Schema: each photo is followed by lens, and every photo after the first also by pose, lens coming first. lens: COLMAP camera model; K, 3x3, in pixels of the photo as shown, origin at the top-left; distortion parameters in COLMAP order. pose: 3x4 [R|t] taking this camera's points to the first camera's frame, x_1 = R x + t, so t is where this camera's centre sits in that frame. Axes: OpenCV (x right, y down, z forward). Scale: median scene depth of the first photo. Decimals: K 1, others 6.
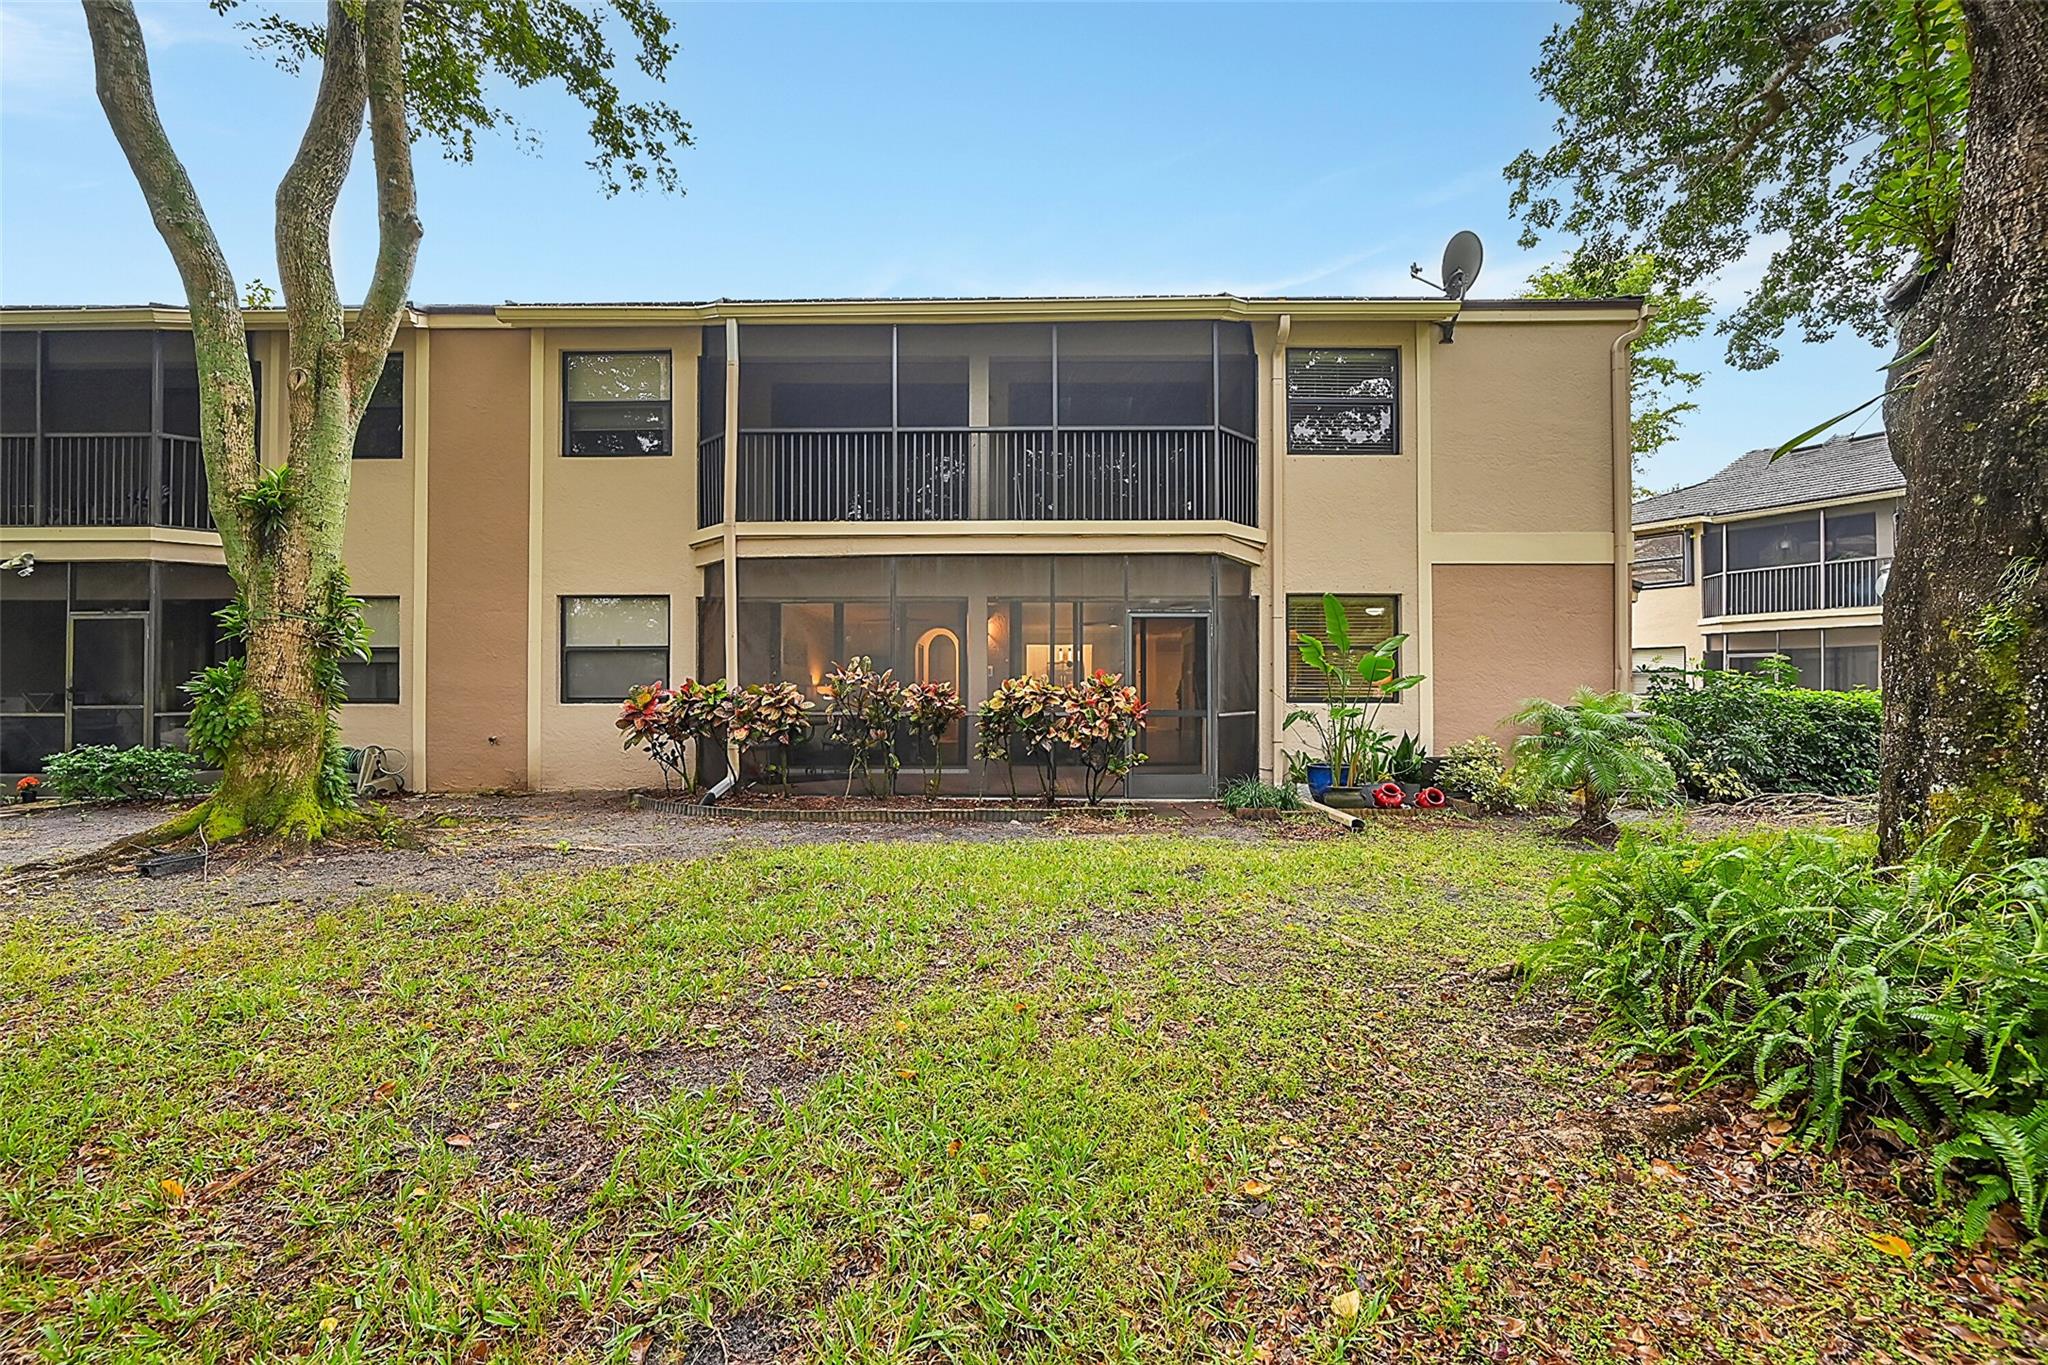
lens RADIAL K [[797.5, 0, 1019.4], [0, 797.5, 682.8], [0, 0, 1]] dist [-0.000979, -0.000068]
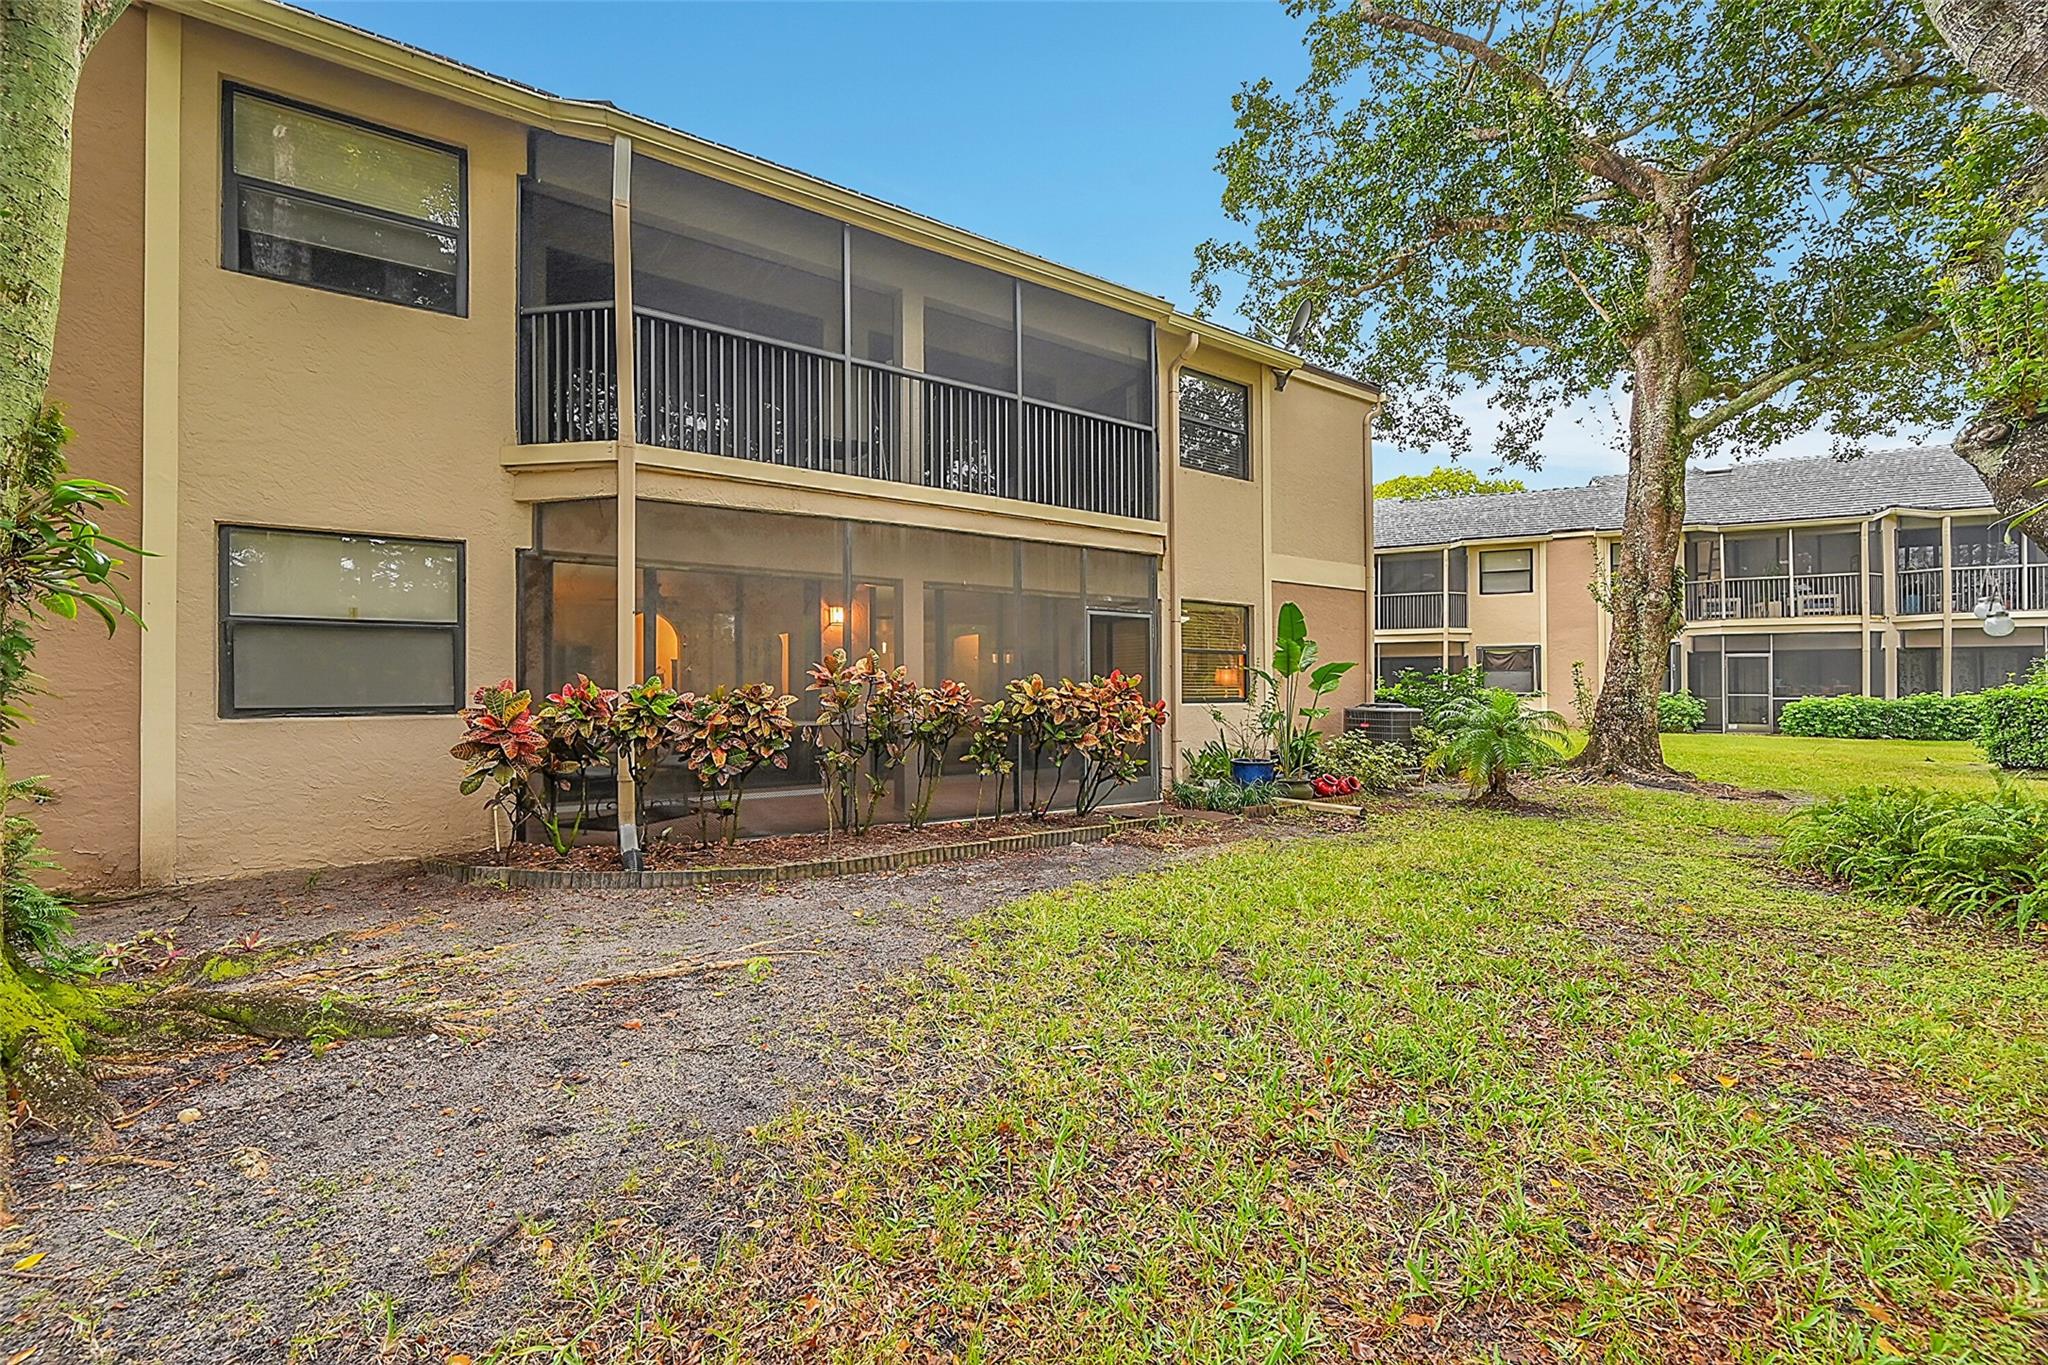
lens RADIAL K [[806.8, 0, 1019.9], [0, 806.8, 683.8], [0, 0, 1]] dist [0.000517, -0.000165]
pose [[0.834132, 0.003345, 0.551555, -0.423059], [-0.004782, 0.999988, 0.001167, -0.000875], [-0.551545, -0.003611, 0.834138, 0.230953]]
